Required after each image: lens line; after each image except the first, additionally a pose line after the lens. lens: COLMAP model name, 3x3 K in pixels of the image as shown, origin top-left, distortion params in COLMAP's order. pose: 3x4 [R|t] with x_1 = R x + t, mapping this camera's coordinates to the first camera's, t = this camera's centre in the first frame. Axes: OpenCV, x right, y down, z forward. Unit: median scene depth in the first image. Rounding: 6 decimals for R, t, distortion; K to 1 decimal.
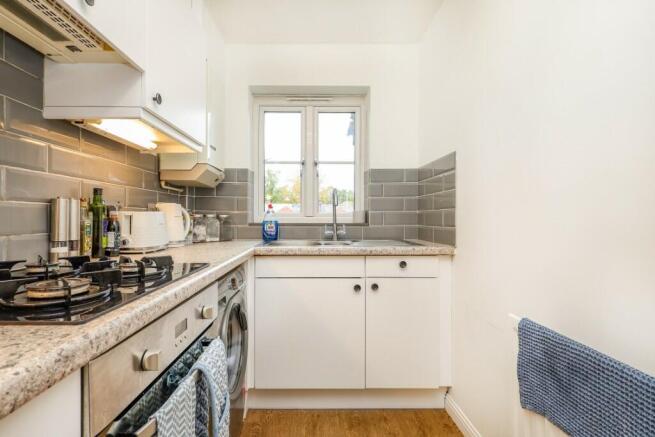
lens RADIAL K [[322.2, 0, 310.3], [0, 322.2, 218.0], [0, 0, 1]] dist [0.002336, 0.000606]
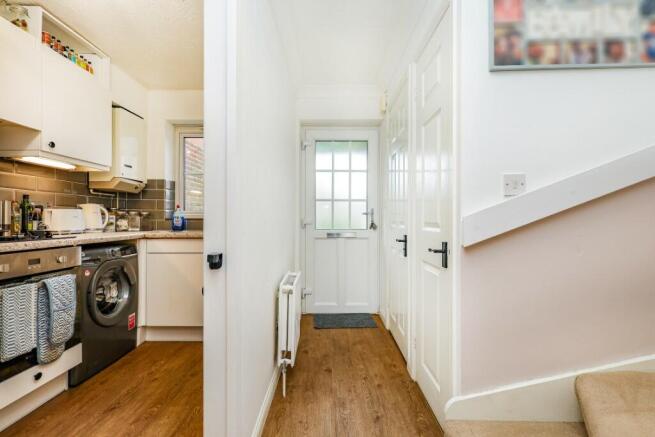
lens RADIAL K [[314.0, 0, 329.6], [0, 314.0, 219.2], [0, 0, 1]] dist [0.002158, -0.000395]
pose [[0.999985, -0.001482, -0.005331, 0.678980], [0.001470, 0.999996, -0.002273, 0.030441], [0.005334, 0.002265, 0.999983, -0.461891]]
